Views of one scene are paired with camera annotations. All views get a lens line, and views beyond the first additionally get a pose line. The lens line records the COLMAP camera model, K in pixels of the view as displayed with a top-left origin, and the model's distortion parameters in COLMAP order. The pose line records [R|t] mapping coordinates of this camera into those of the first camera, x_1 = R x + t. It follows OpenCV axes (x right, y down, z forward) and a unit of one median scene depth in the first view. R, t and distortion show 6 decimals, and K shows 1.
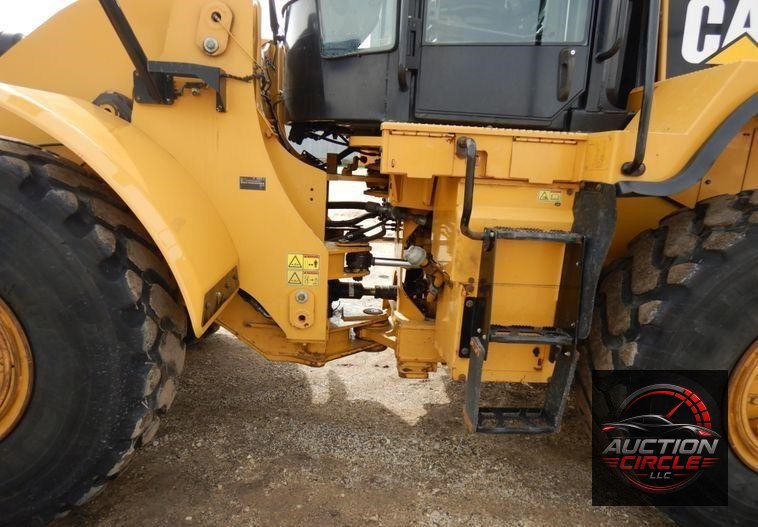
lens RADIAL K [[535.1, 0, 373.4], [0, 535.1, 284.5], [0, 0, 1]] dist [0.012048, -0.014992]
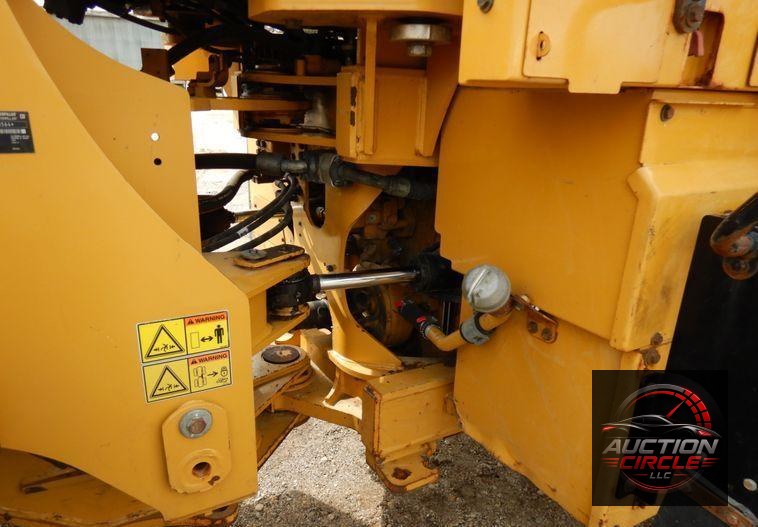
lens RADIAL K [[535.1, 0, 373.4], [0, 535.1, 284.5], [0, 0, 1]] dist [0.012048, -0.014992]
pose [[0.899298, -0.171013, 0.402514, -0.185501], [0.114818, 0.980414, 0.160014, -0.145230], [-0.421995, -0.097684, 0.901320, 0.712987]]
